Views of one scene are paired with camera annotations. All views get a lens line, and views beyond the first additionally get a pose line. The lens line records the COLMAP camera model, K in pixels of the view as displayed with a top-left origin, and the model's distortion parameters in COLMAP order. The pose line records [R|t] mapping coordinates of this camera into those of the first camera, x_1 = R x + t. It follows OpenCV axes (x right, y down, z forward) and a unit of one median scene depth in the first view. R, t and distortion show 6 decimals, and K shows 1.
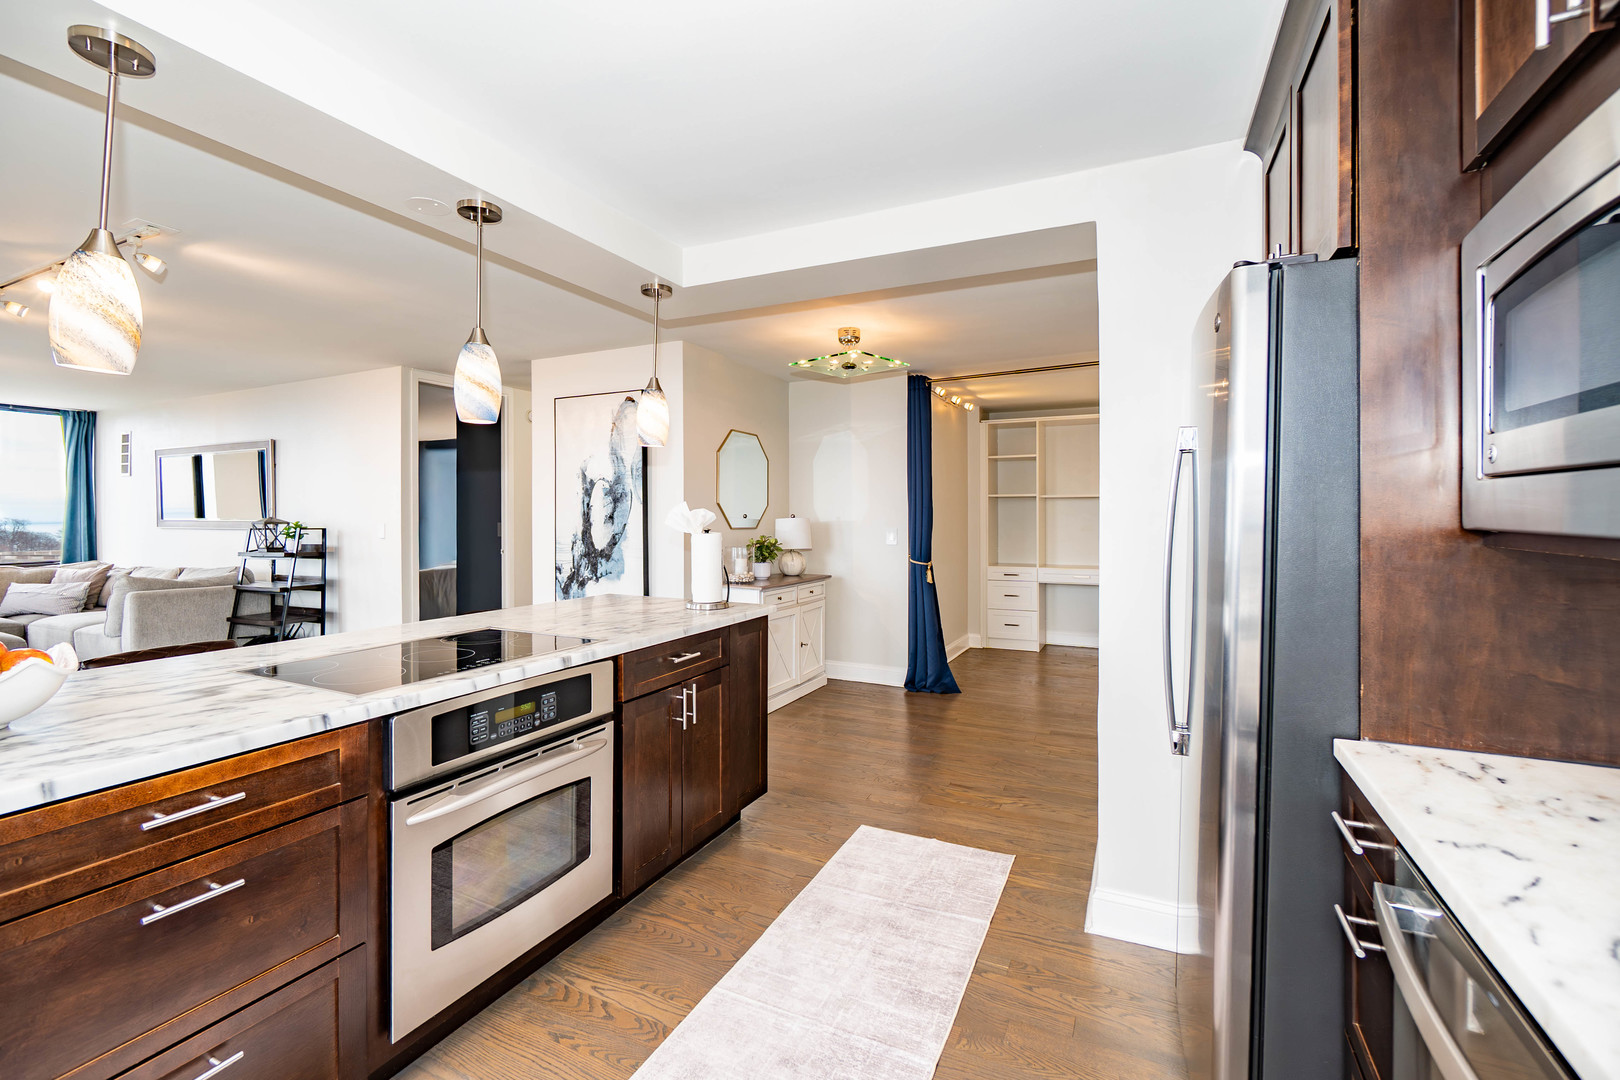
lens RADIAL K [[704.9, 0, 799.7], [0, 704.9, 529.4], [0, 0, 1]] dist [-0.000725, -0.000030]
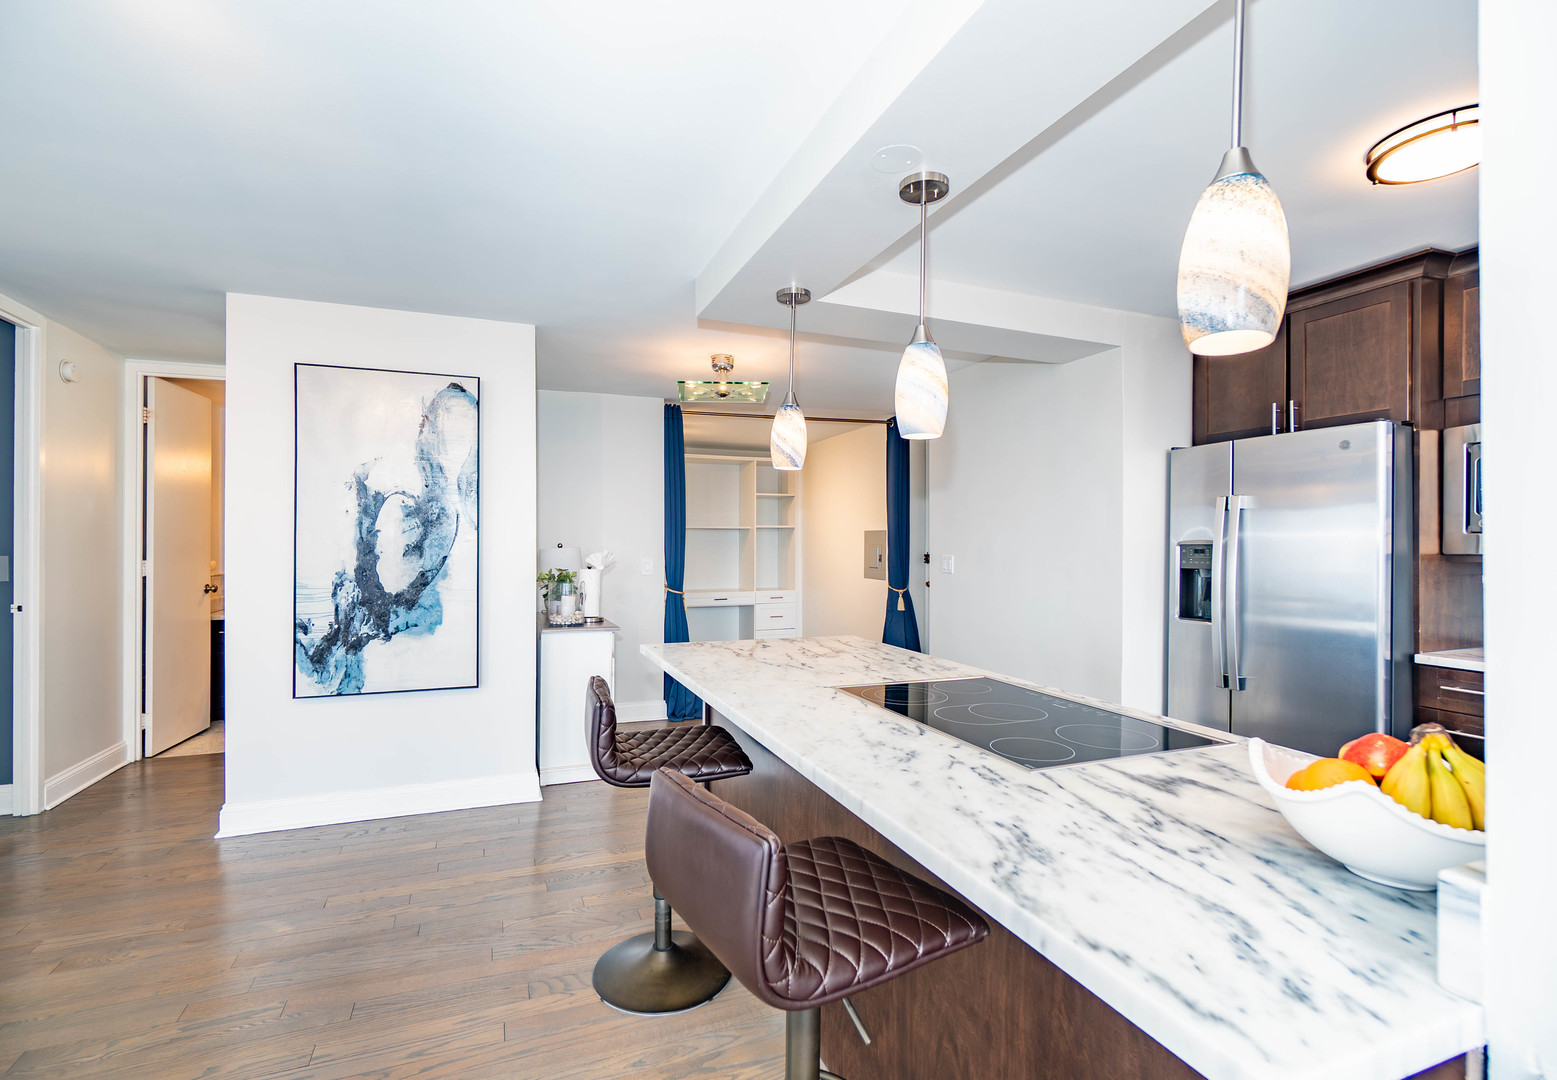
lens RADIAL K [[702.1, 0, 772.3], [0, 702.1, 542.4], [0, 0, 1]] dist [-0.000838, -0.000130]
pose [[0.683603, 0.004688, 0.729839, -0.532751], [0.008790, 0.999854, -0.014655, -0.008386], [-0.729801, 0.016434, 0.683462, 0.249494]]
